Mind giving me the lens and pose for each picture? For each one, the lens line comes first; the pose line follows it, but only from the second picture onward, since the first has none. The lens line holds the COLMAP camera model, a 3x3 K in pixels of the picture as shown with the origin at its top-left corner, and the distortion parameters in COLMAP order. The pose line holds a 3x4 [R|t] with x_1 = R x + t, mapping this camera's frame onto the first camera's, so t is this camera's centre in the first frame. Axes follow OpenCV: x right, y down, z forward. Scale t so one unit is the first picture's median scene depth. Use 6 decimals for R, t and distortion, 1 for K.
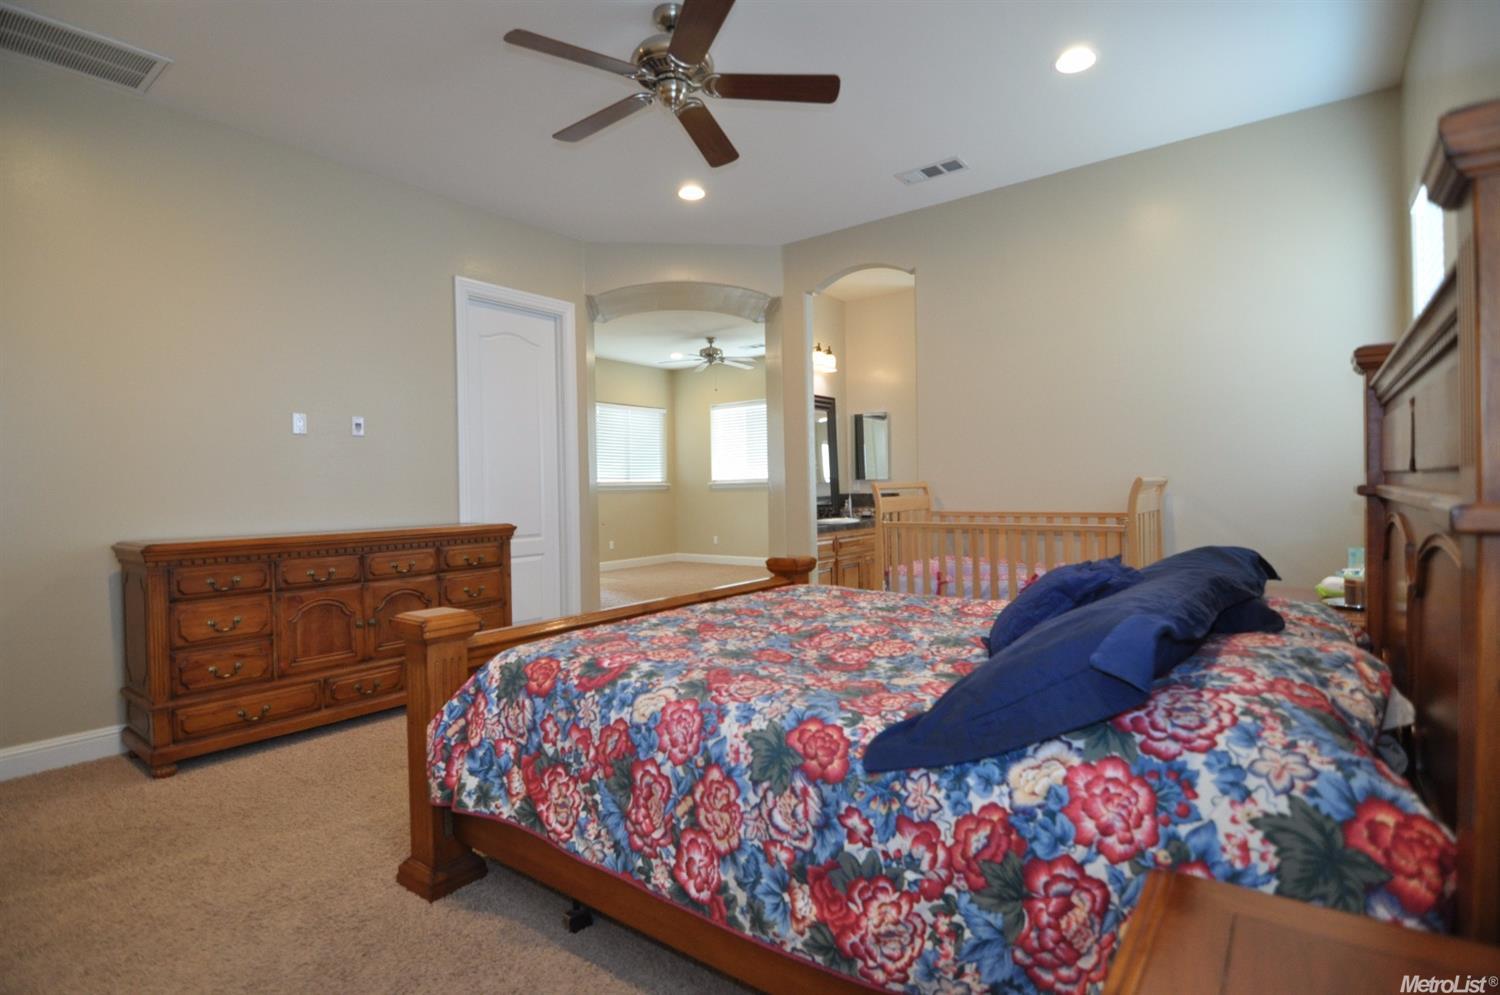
lens RADIAL K [[721.4, 0, 742.5], [0, 721.4, 497.8], [0, 0, 1]] dist [-0.004803, -0.013289]
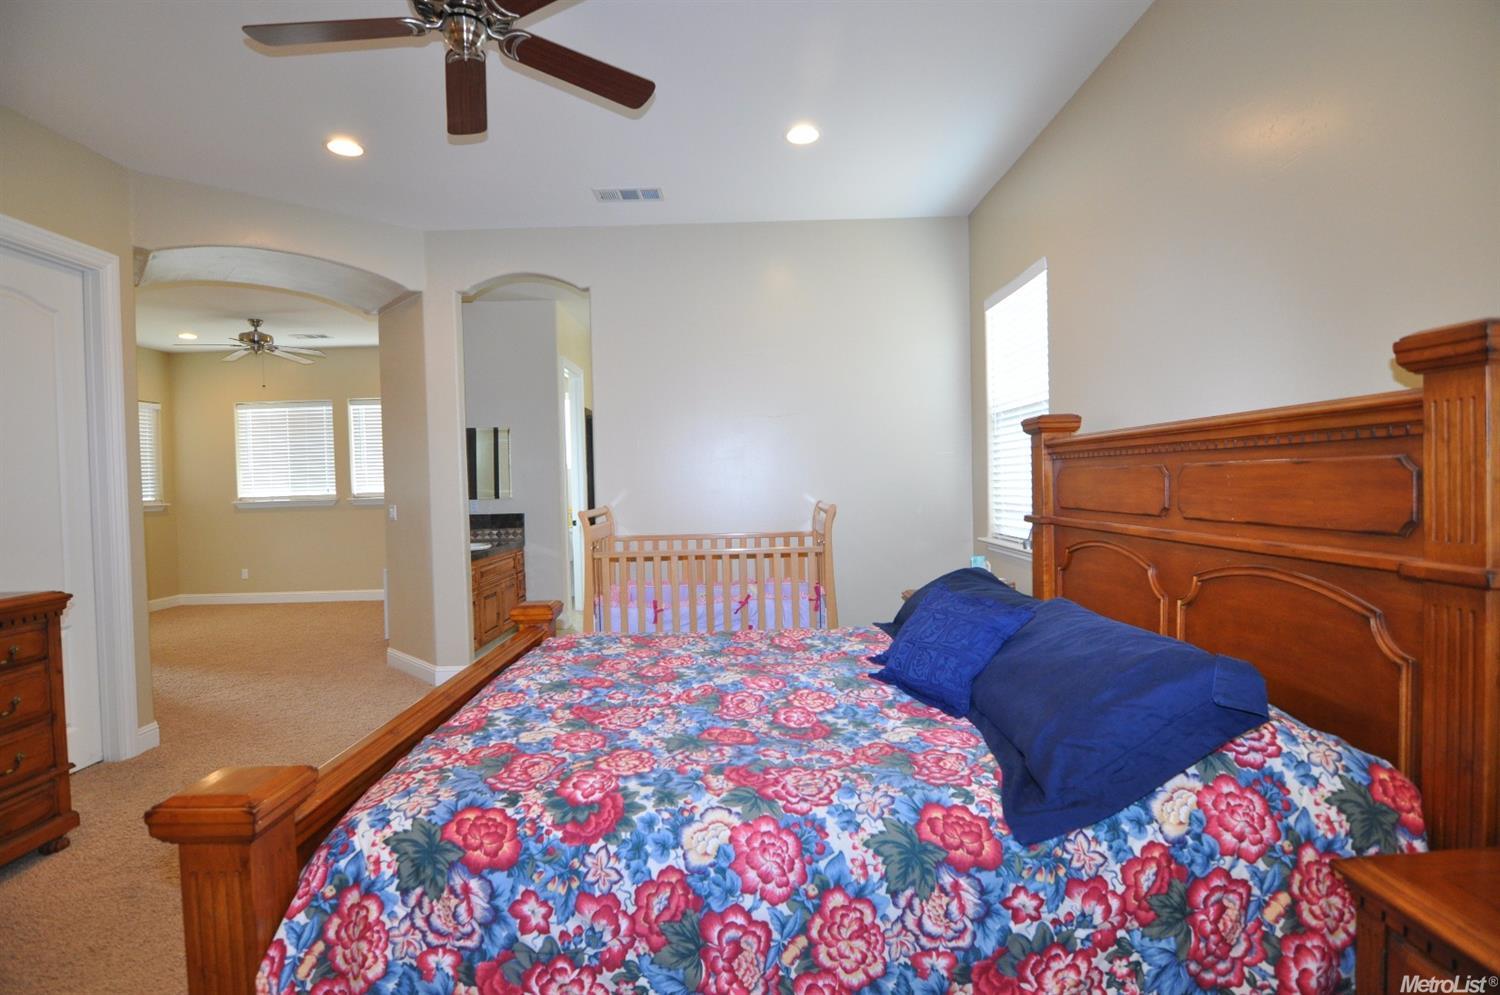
lens RADIAL K [[721.4, 0, 742.5], [0, 721.4, 497.8], [0, 0, 1]] dist [-0.004803, -0.013289]
pose [[0.793842, -0.015250, 0.607932, -0.686694], [0.021175, 0.999772, -0.002570, -0.100585], [-0.607755, 0.014913, 0.793985, 0.410629]]
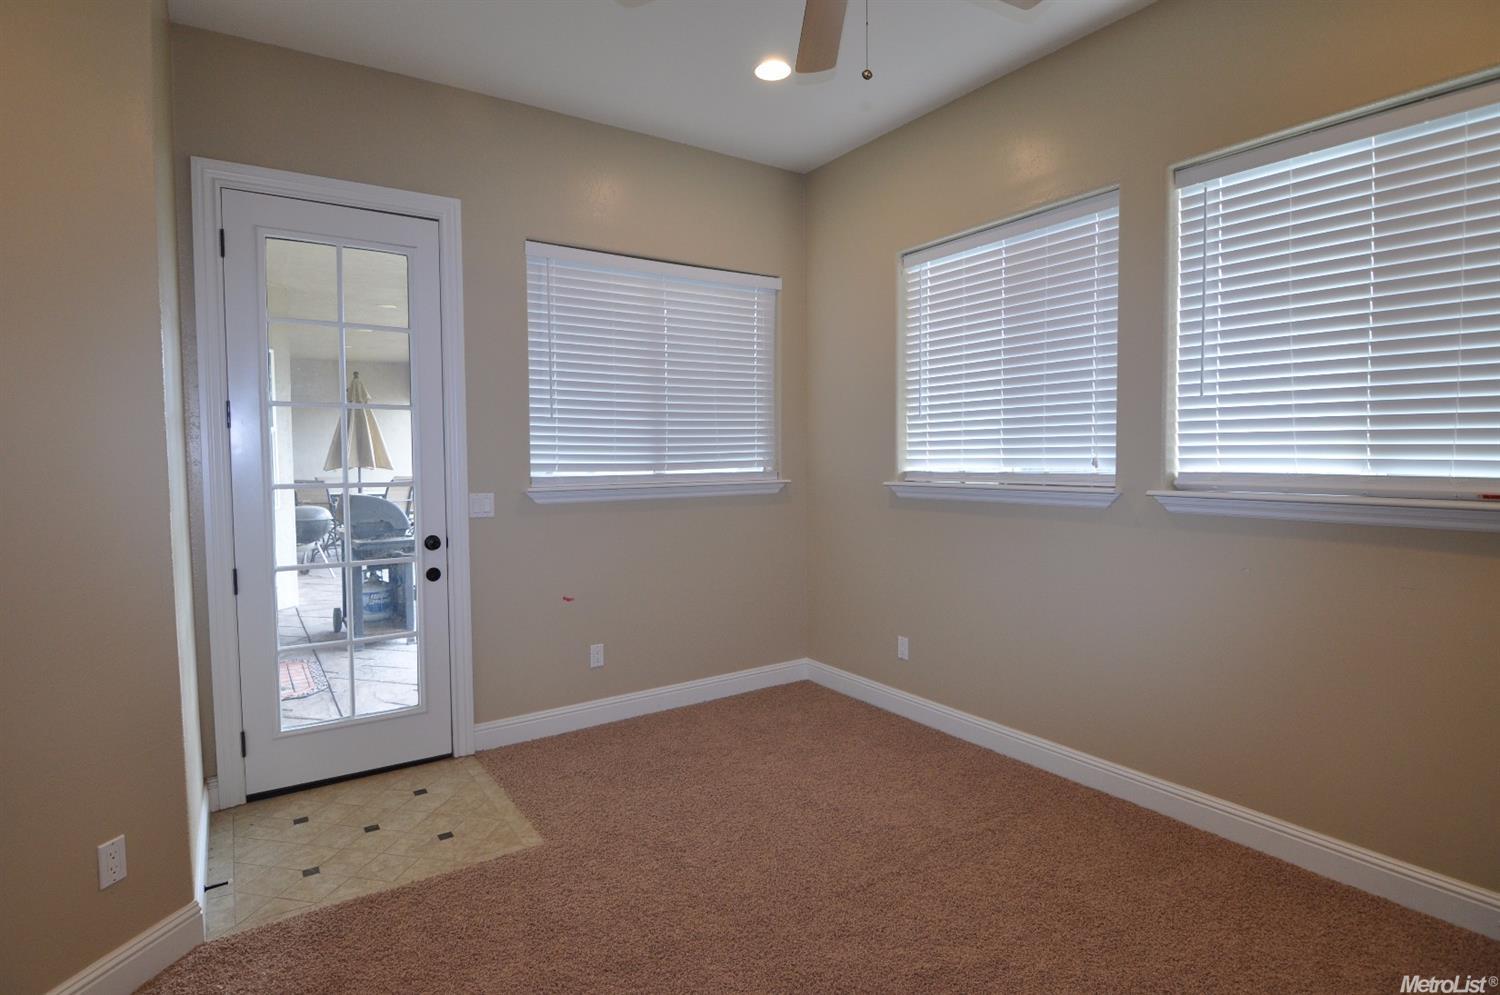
lens RADIAL K [[769.5, 0, 750.0], [0, 769.5, 497.5], [0, 0, 1]] dist [-0.000227, -0.000037]
pose [[0.950151, 0.033024, -0.310035, 0.042847], [-0.018685, 0.998619, 0.049107, -0.261819], [0.311229, -0.040866, 0.949456, 5.367157]]
